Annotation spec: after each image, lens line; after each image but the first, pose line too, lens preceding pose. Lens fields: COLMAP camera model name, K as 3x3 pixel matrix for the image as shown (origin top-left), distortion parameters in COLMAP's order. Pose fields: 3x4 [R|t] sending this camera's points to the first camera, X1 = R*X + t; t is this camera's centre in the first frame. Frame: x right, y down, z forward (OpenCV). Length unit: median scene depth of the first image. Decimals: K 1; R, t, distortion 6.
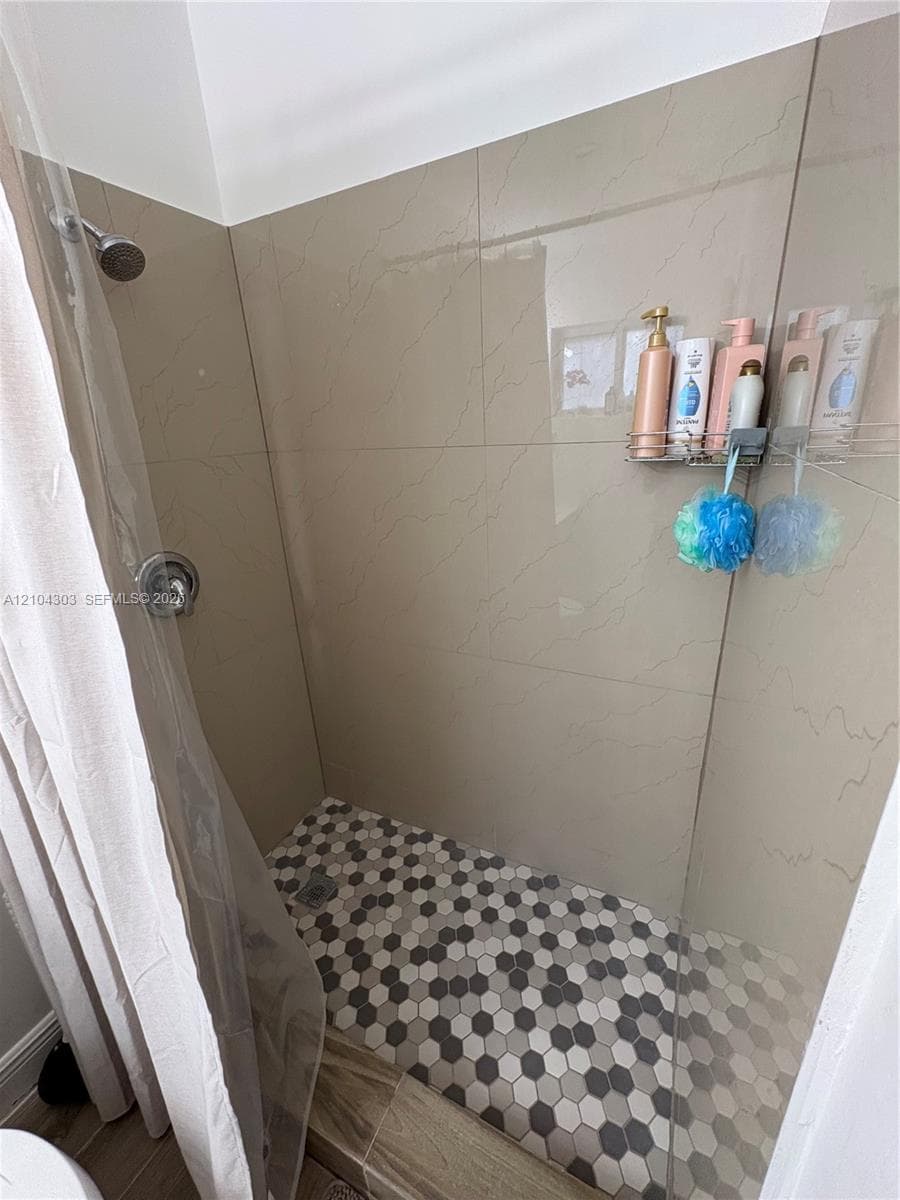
lens RADIAL K [[480.6, 0, 450.2], [0, 480.6, 598.5], [0, 0, 1]] dist [0.001560, 0.000089]
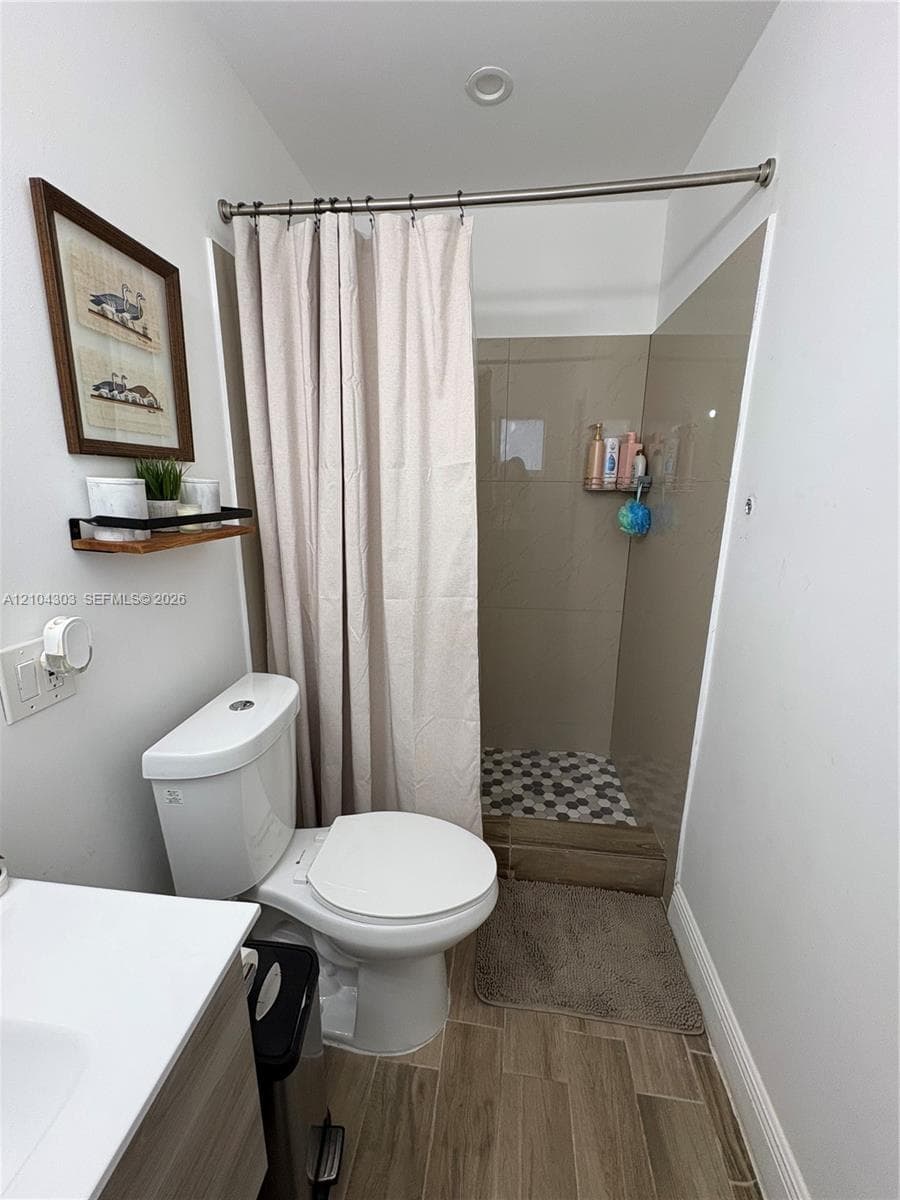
lens RADIAL K [[480.6, 0, 445.9], [0, 480.6, 599.7], [0, 0, 1]] dist [0.001560, 0.000089]
pose [[0.942147, -0.026163, 0.334179, -0.741533], [0.063165, 0.992946, -0.100342, 0.289642], [-0.329196, 0.115646, 0.937153, -0.570605]]
